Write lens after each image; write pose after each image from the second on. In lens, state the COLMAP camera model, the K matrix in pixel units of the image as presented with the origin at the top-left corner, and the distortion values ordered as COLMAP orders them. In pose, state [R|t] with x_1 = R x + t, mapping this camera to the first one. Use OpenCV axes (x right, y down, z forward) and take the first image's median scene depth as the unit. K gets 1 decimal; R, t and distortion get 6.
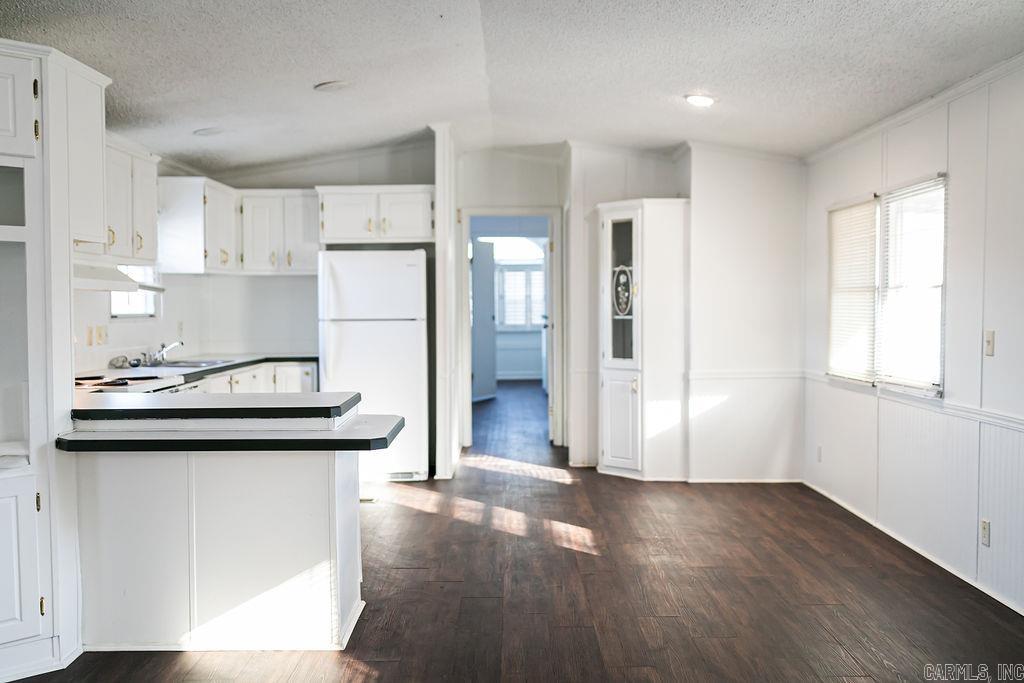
lens RADIAL K [[980.3, 0, 508.5], [0, 980.3, 344.3], [0, 0, 1]] dist [-0.023190, 0.028330]
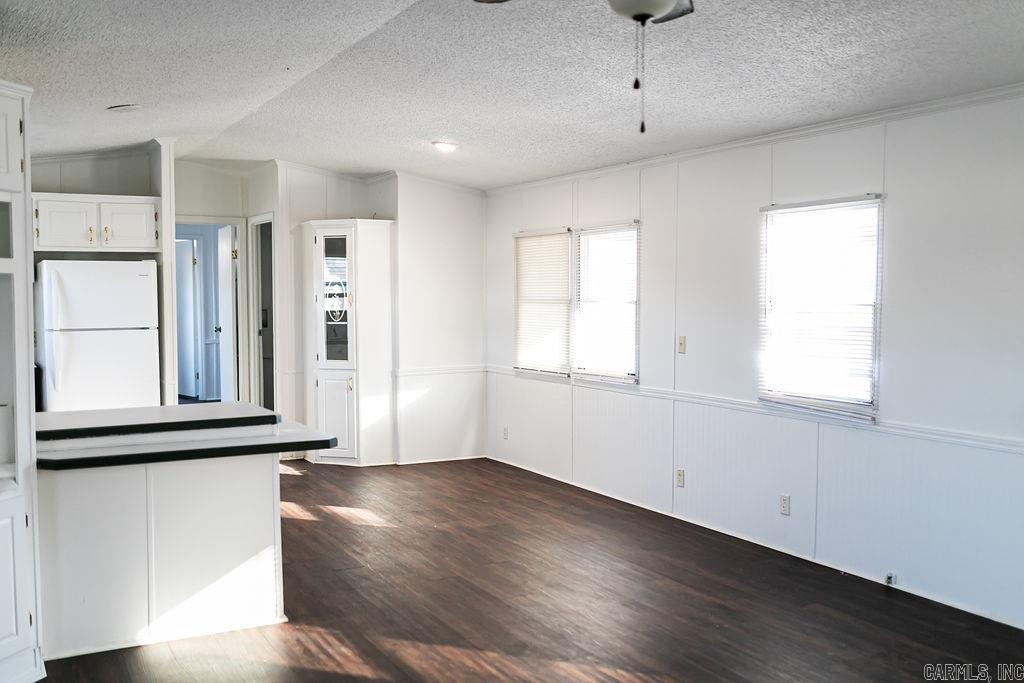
lens RADIAL K [[980.3, 0, 508.5], [0, 980.3, 344.3], [0, 0, 1]] dist [-0.023190, 0.028330]
pose [[0.877288, -0.022719, 0.479426, -0.257376], [0.017675, 0.999731, 0.015032, -0.017234], [-0.479638, -0.004713, 0.877454, -0.081668]]
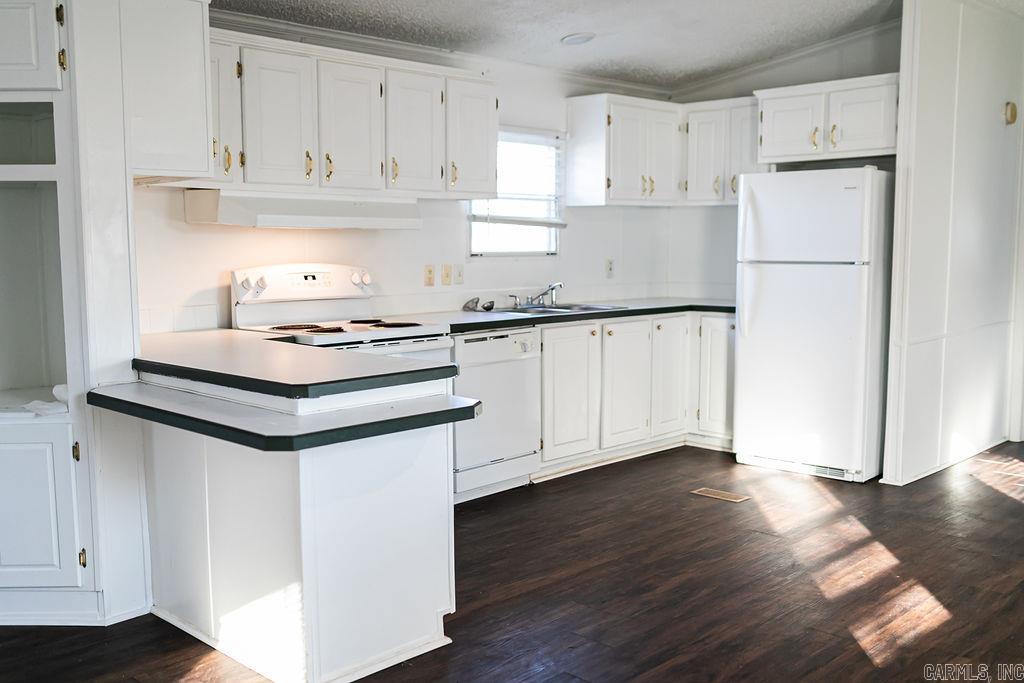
lens RADIAL K [[980.3, 0, 508.5], [0, 980.3, 344.3], [0, 0, 1]] dist [-0.023190, 0.028330]
pose [[0.706541, 0.075890, -0.703591, 0.242275], [-0.026920, 0.996396, 0.080439, -0.016678], [0.707160, -0.037893, 0.706037, 0.306328]]
